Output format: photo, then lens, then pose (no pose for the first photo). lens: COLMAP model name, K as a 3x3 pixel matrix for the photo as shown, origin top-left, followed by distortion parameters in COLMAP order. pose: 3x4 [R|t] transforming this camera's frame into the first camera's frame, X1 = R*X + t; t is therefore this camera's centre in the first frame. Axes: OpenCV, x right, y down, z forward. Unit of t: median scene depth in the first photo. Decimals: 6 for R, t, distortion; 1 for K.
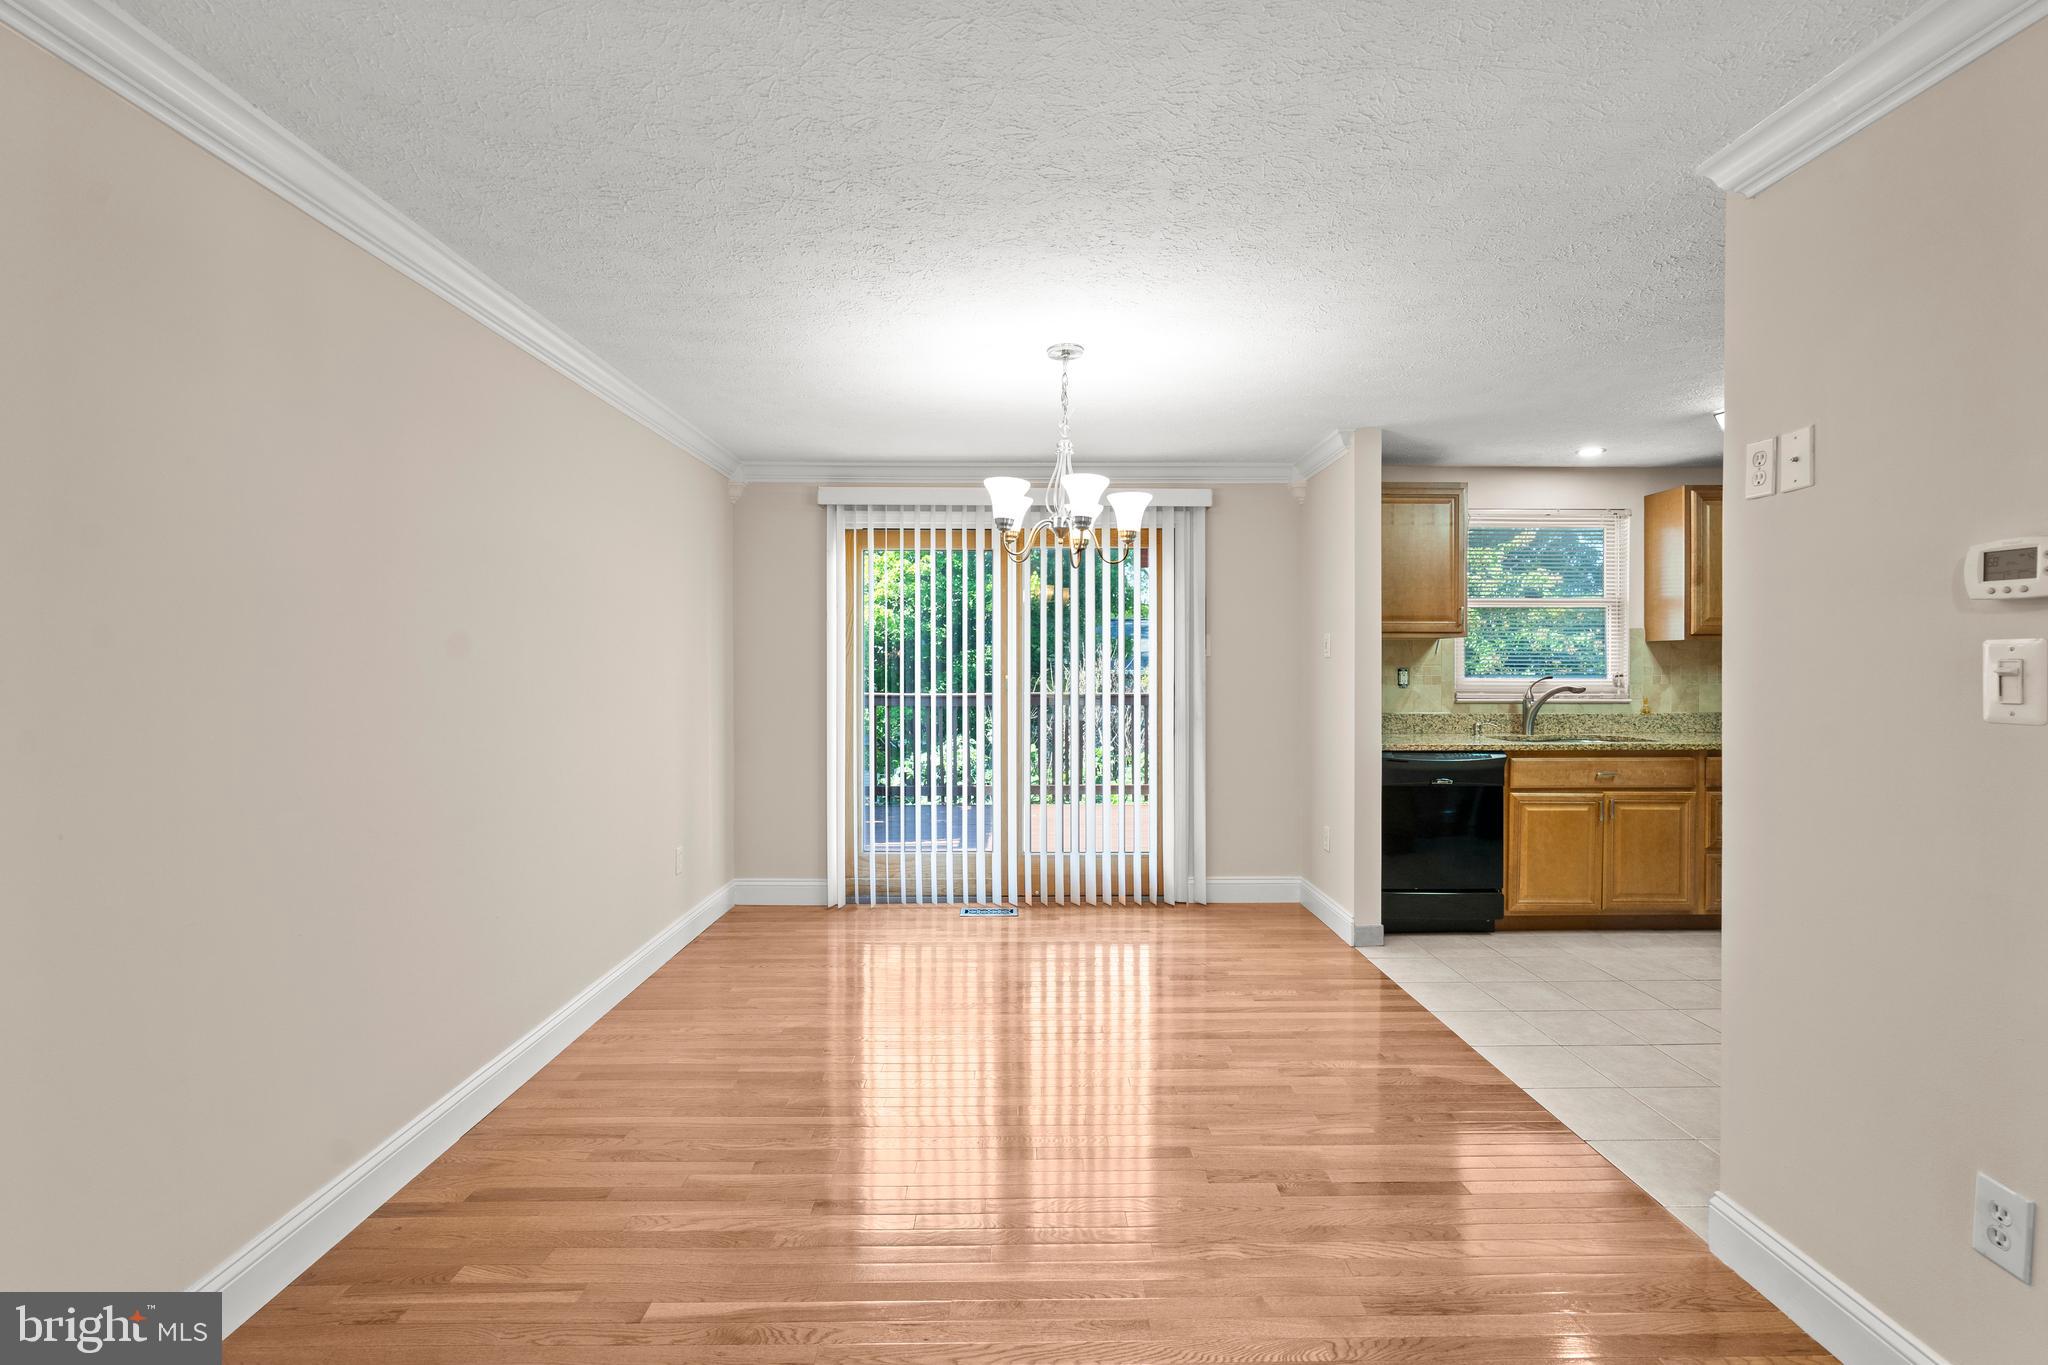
lens RADIAL K [[921.1, 0, 1023.5], [0, 921.1, 675.3], [0, 0, 1]] dist [-0.008777, 0.003604]
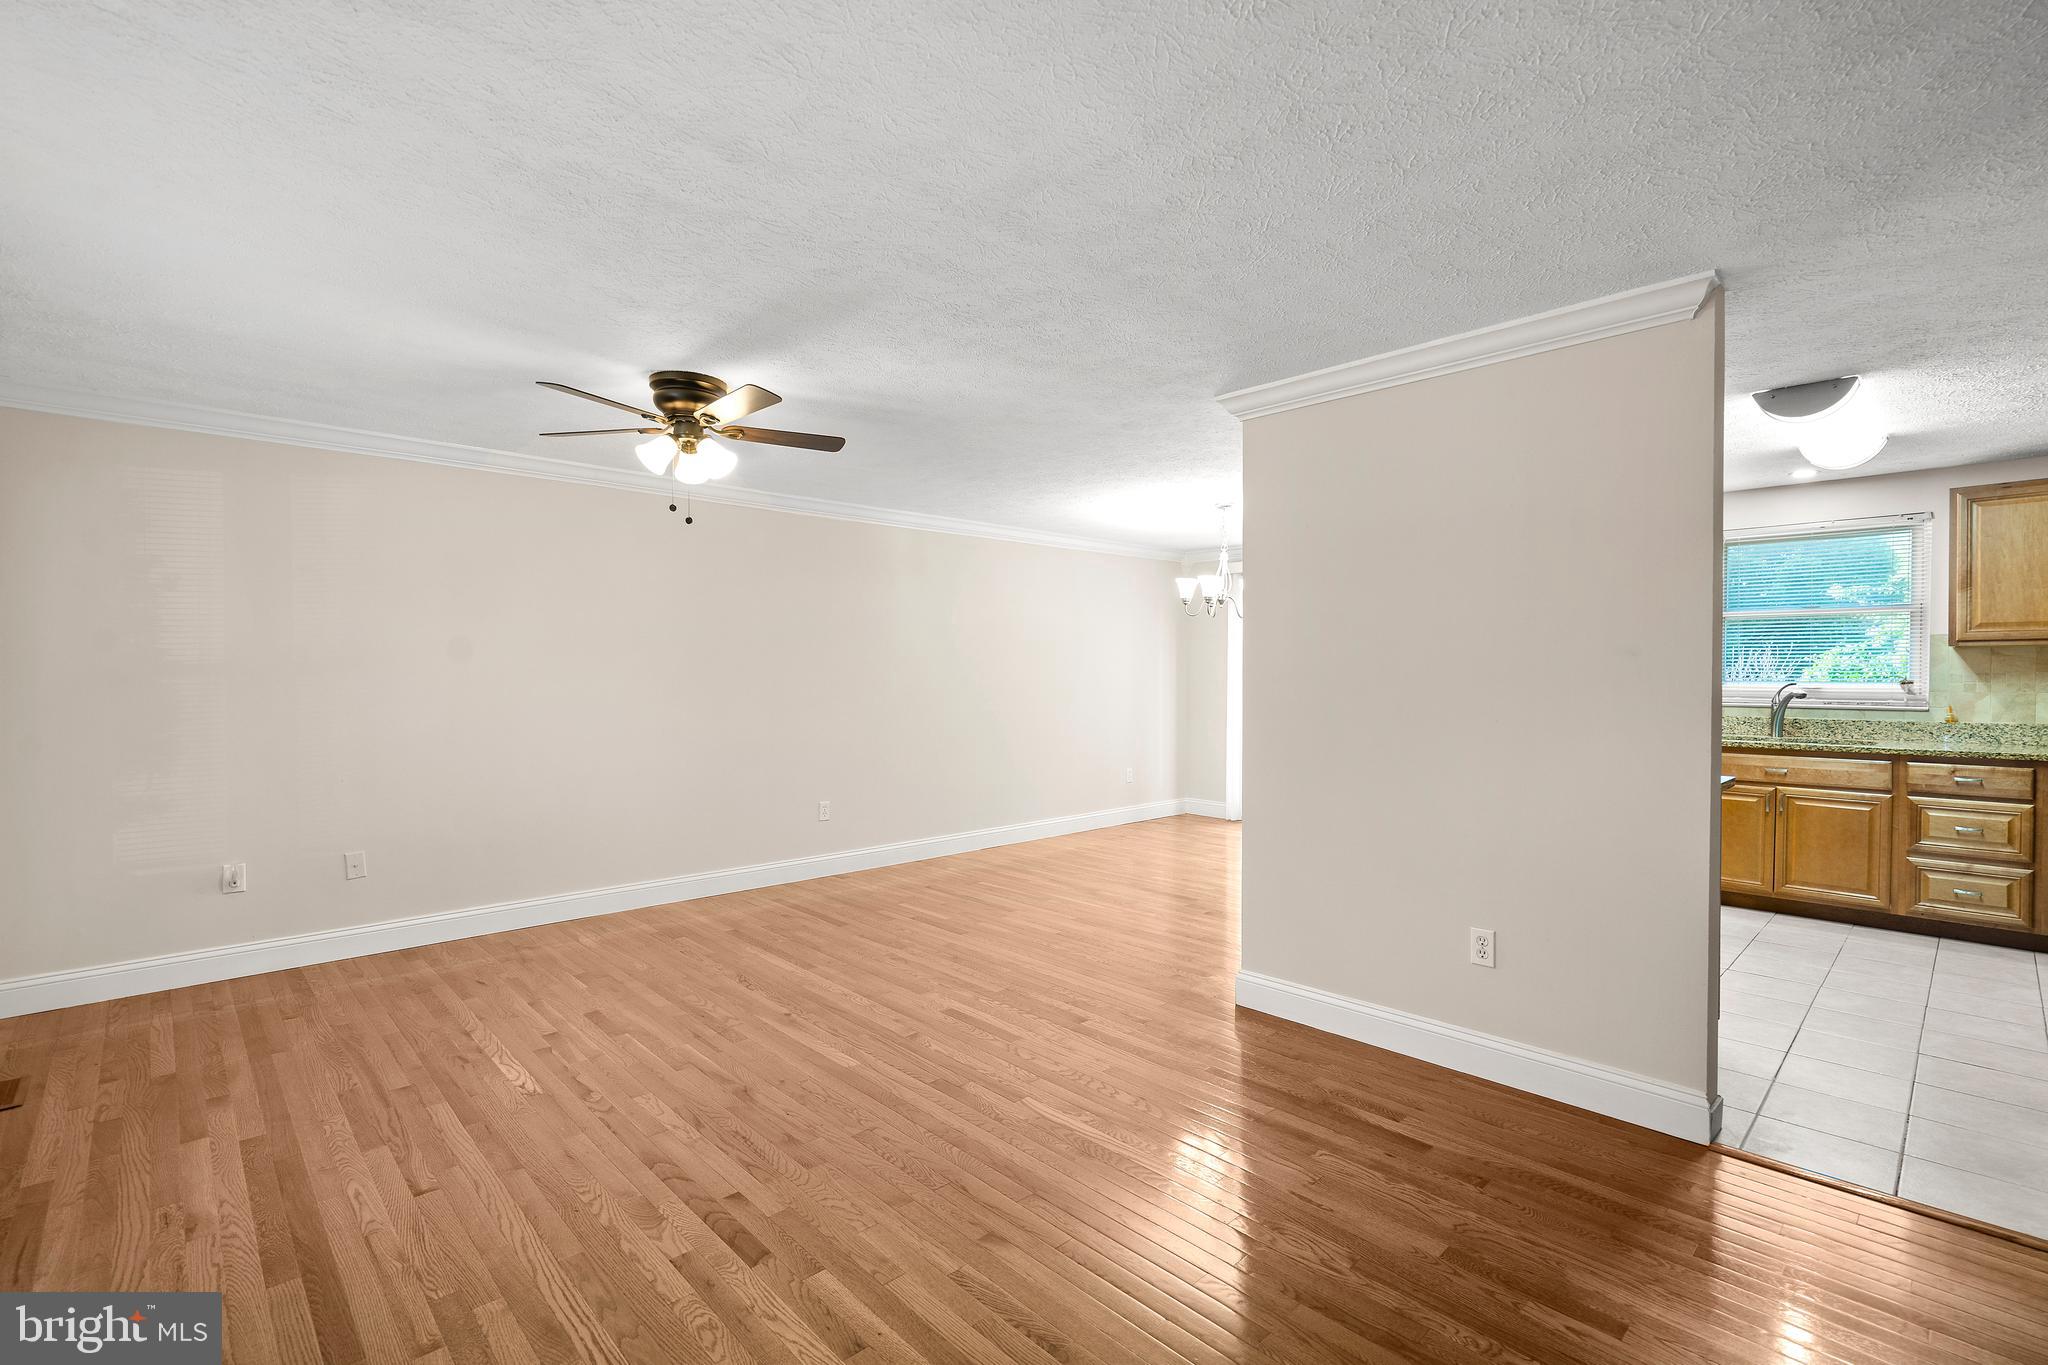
lens RADIAL K [[921.1, 0, 1018.8], [0, 921.1, 678.6], [0, 0, 1]] dist [-0.008777, 0.003604]
pose [[0.677000, 0.006050, -0.735958, 0.766791], [-0.004956, 0.999981, 0.003661, -0.003329], [0.735966, 0.001169, 0.677017, -0.398884]]
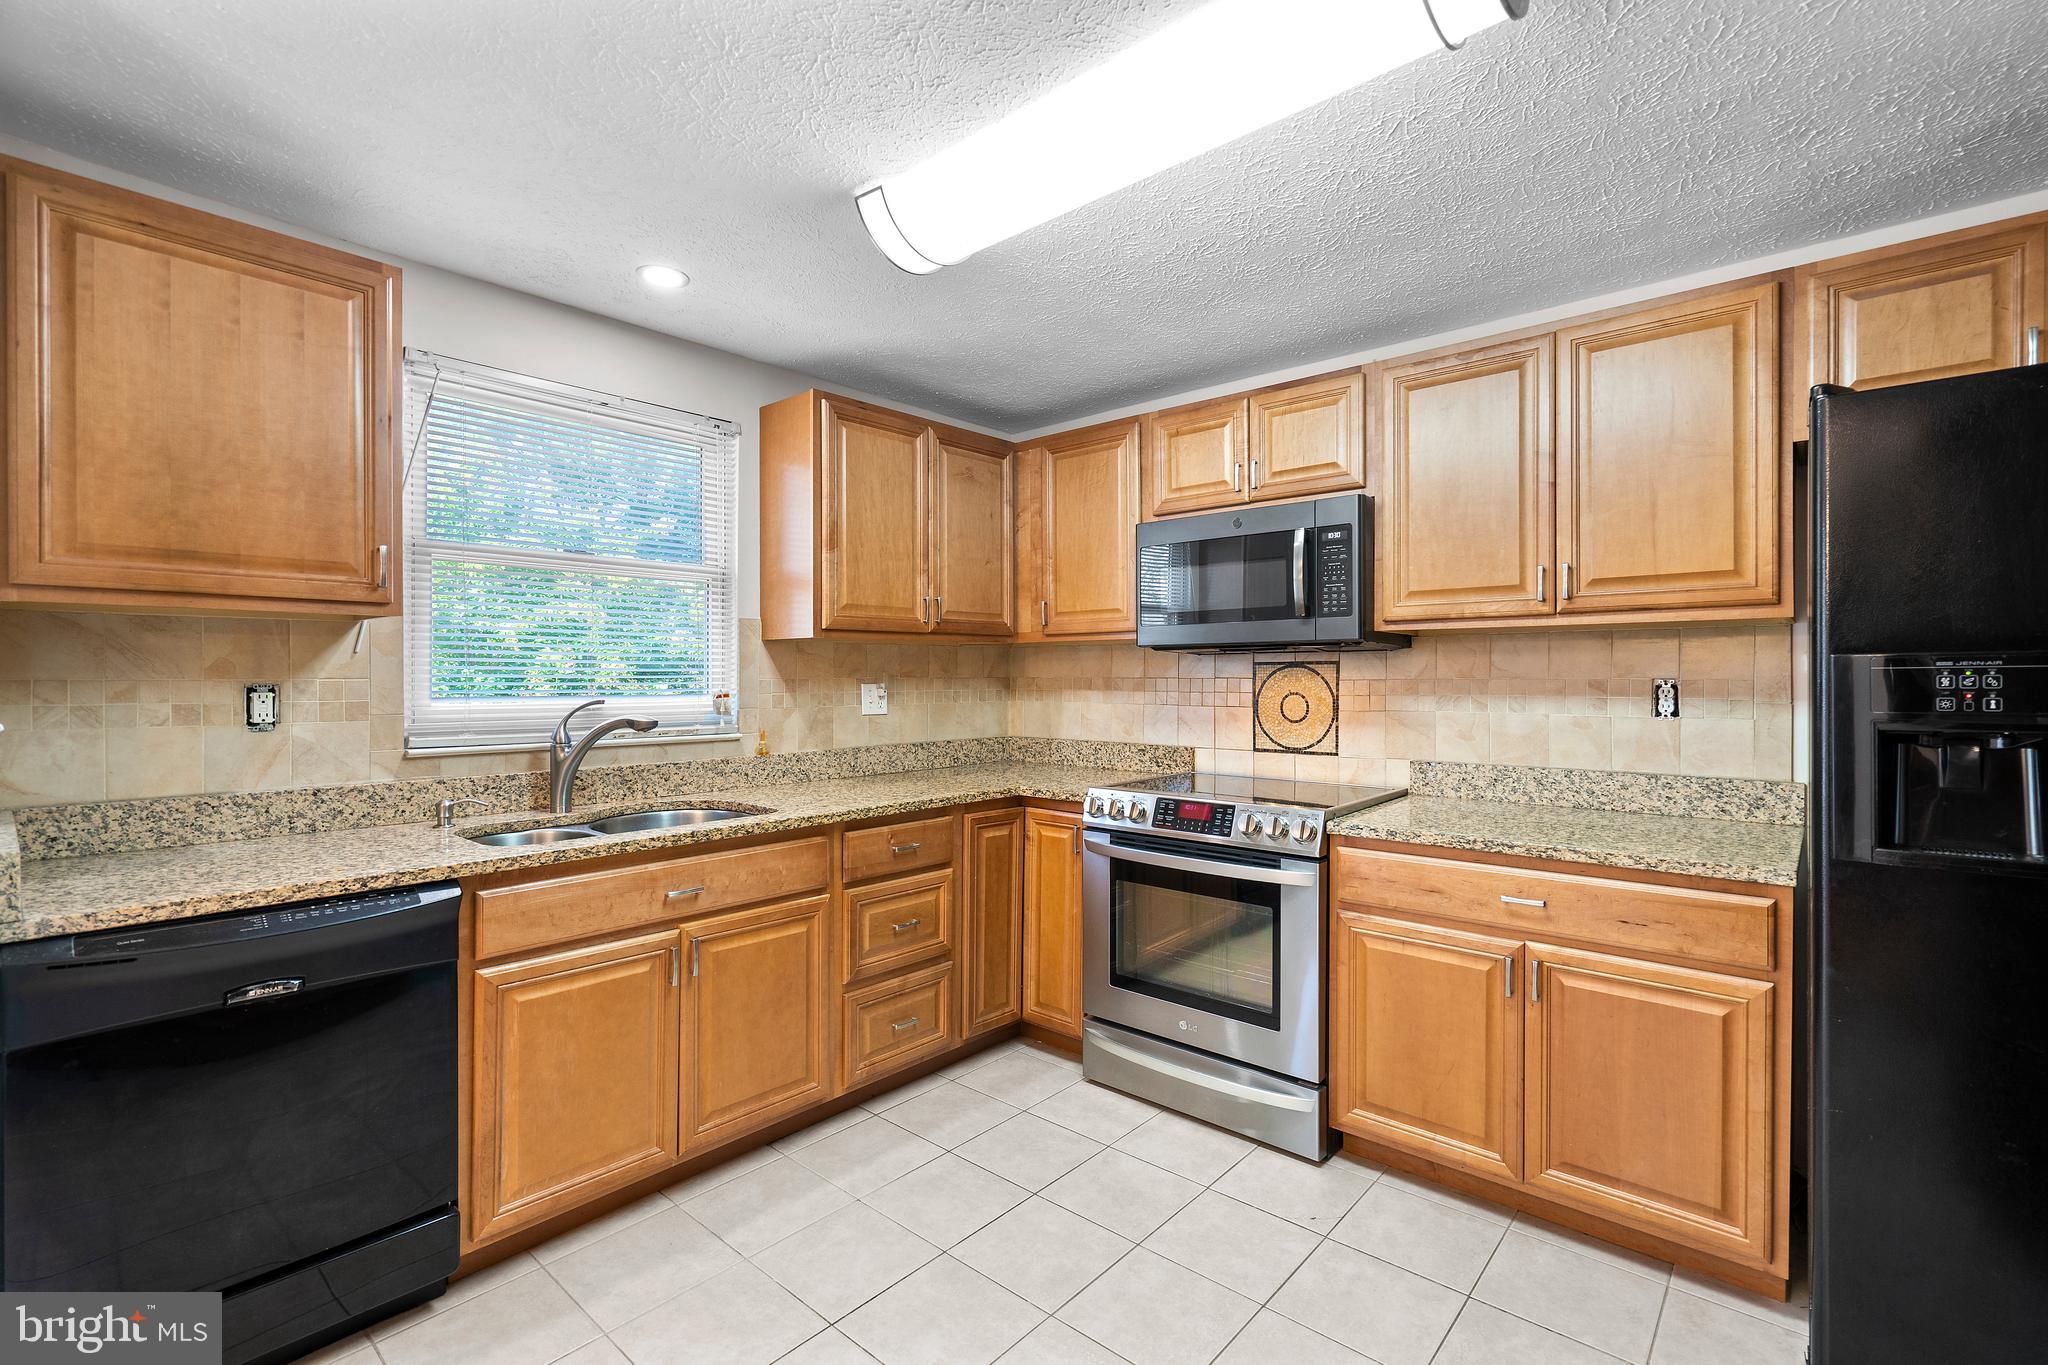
lens RADIAL K [[921.1, 0, 1036.2], [0, 921.1, 682.1], [0, 0, 1]] dist [-0.008777, 0.003604]
pose [[0.659137, -0.002719, 0.752018, 0.348951], [0.003680, 0.999993, 0.000390, -0.008301], [-0.752014, 0.002511, 0.659143, 0.473304]]
